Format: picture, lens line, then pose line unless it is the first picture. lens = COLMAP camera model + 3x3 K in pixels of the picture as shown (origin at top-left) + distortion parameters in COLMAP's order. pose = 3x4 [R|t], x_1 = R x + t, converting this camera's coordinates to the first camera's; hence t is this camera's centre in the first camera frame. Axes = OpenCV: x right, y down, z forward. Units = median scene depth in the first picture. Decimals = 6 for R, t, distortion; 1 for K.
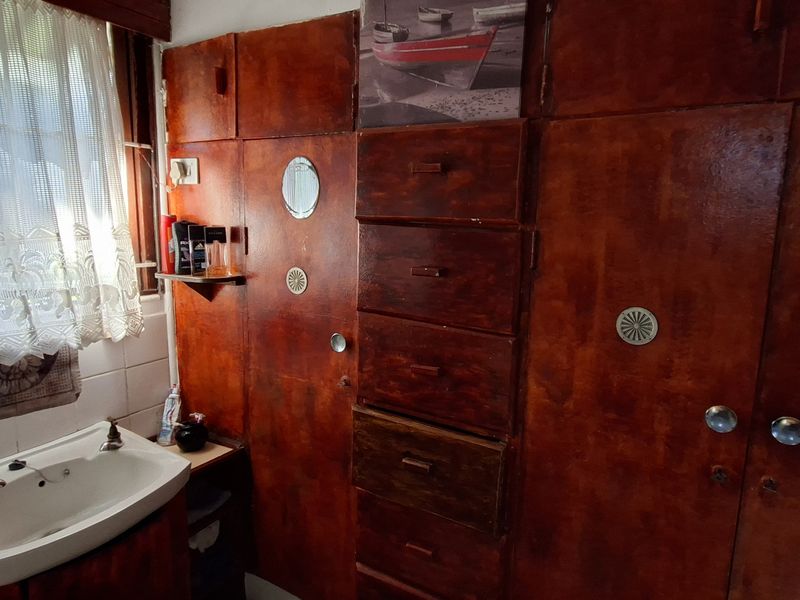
lens RADIAL K [[515.6, 0, 408.0], [0, 515.6, 297.0], [0, 0, 1]] dist [-0.004575, 0.002108]
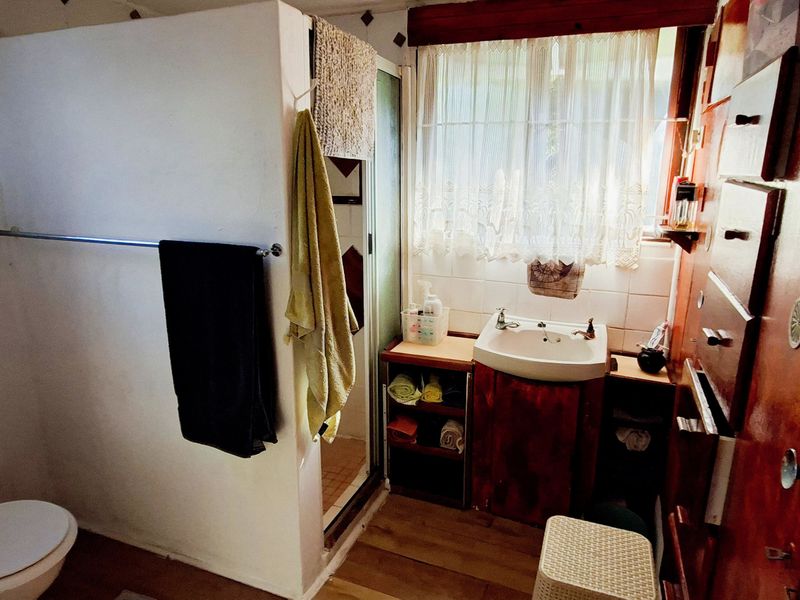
lens RADIAL K [[515.6, 0, 408.0], [0, 515.6, 297.0], [0, 0, 1]] dist [-0.004575, 0.002108]
pose [[0.144413, 0.218585, -0.965073, 0.743394], [-0.167804, 0.966580, 0.193816, -0.017129], [0.975186, 0.133953, 0.176266, 0.239721]]
